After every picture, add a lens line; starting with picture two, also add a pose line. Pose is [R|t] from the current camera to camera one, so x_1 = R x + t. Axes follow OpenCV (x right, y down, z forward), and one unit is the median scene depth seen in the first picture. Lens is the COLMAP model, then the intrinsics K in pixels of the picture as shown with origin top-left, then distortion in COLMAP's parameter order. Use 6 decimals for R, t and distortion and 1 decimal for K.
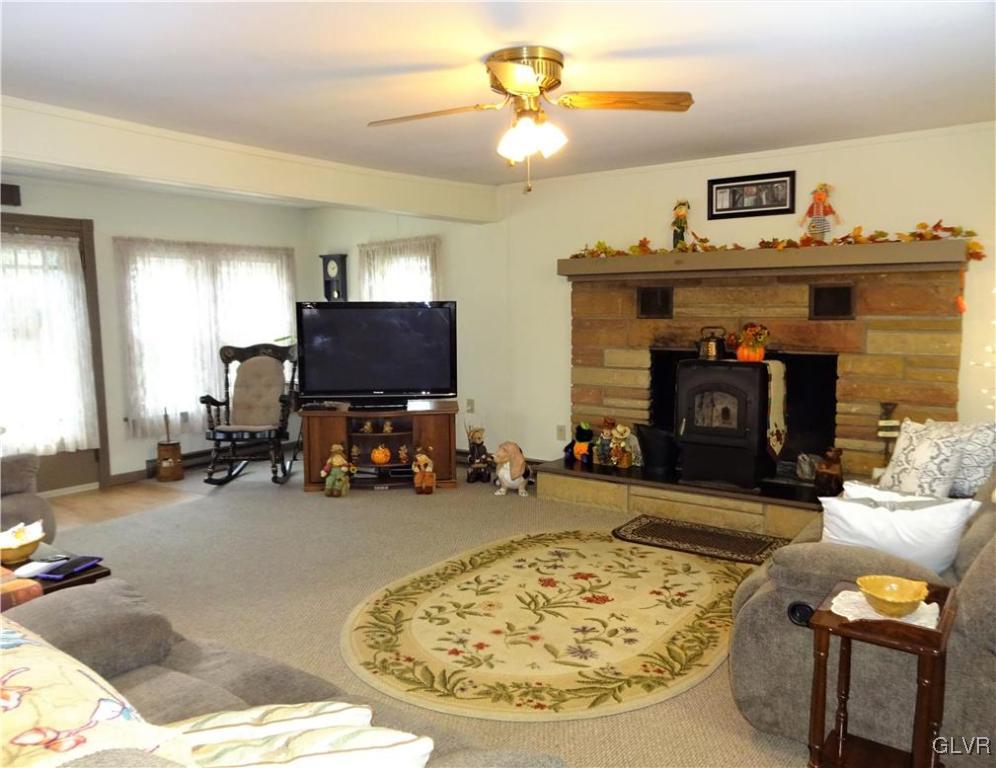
lens RADIAL K [[783.0, 0, 495.9], [0, 783.0, 387.4], [0, 0, 1]] dist [0.049859, -0.002278]
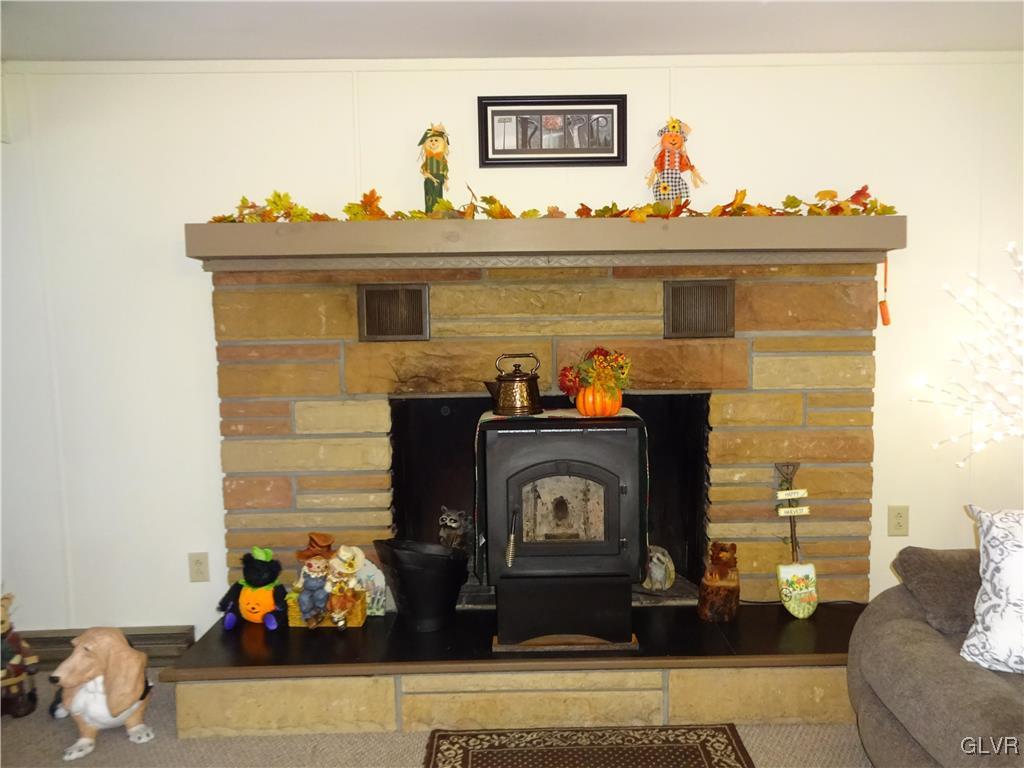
lens RADIAL K [[761.5, 0, 520.2], [0, 761.5, 380.4], [0, 0, 1]] dist [0.013119, 0.021914]
pose [[0.796240, -0.061309, 0.601866, -0.050143], [0.072290, 0.997366, 0.005961, -0.060769], [-0.600646, 0.038762, 0.798575, 0.556328]]
